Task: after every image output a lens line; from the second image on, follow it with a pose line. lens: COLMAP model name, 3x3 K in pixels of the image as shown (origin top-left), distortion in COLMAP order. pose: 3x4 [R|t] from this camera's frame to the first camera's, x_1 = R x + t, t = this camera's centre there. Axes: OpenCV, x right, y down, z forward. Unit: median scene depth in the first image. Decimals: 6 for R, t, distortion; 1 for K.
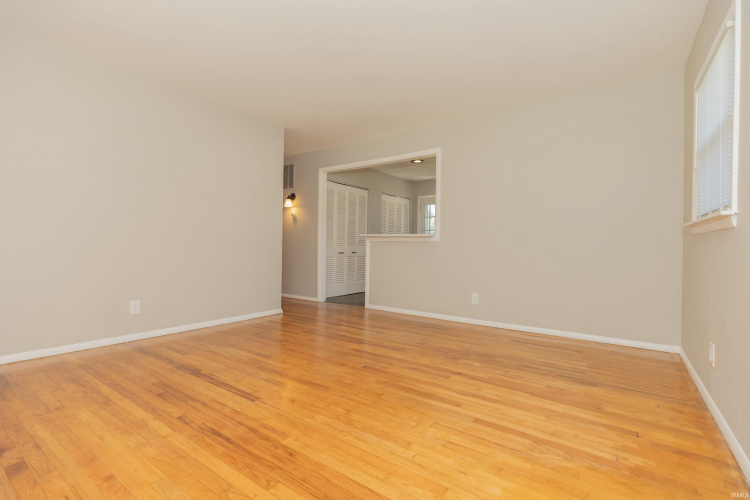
lens RADIAL K [[338.8, 0, 369.8], [0, 338.8, 248.2], [0, 0, 1]] dist [0.002549, 0.000354]
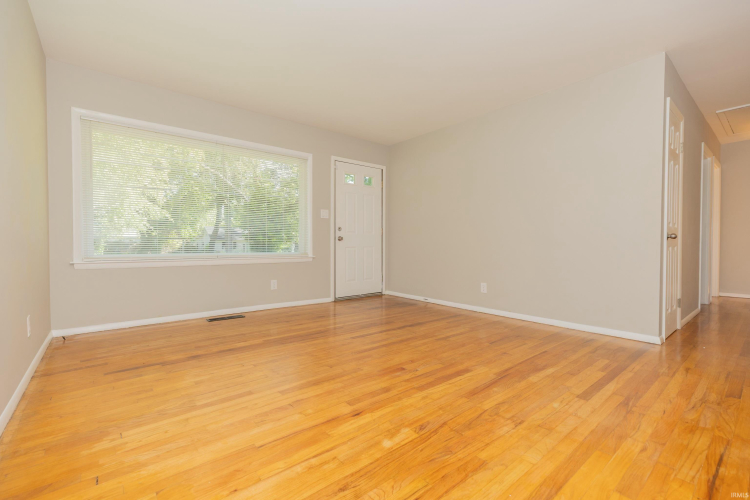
lens RADIAL K [[338.8, 0, 369.8], [0, 338.8, 248.2], [0, 0, 1]] dist [0.002549, 0.000354]
pose [[-0.258833, -0.003001, -0.965917, 1.018514], [-0.012885, 0.999917, 0.000346, 0.035069], [0.965836, 0.012536, -0.258850, 1.325730]]
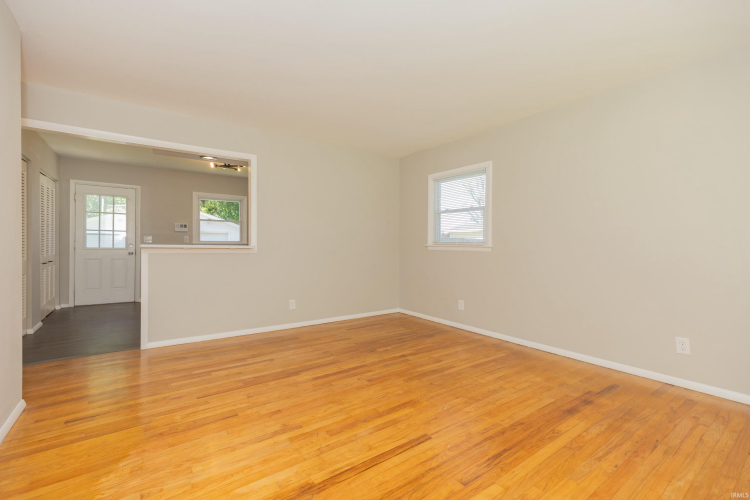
lens RADIAL K [[338.8, 0, 369.8], [0, 338.8, 248.2], [0, 0, 1]] dist [0.002549, 0.000354]
pose [[0.318590, -0.020427, 0.947672, -1.167379], [0.003144, 0.999785, 0.020494, -0.099131], [-0.947887, -0.003550, 0.318586, 0.768601]]
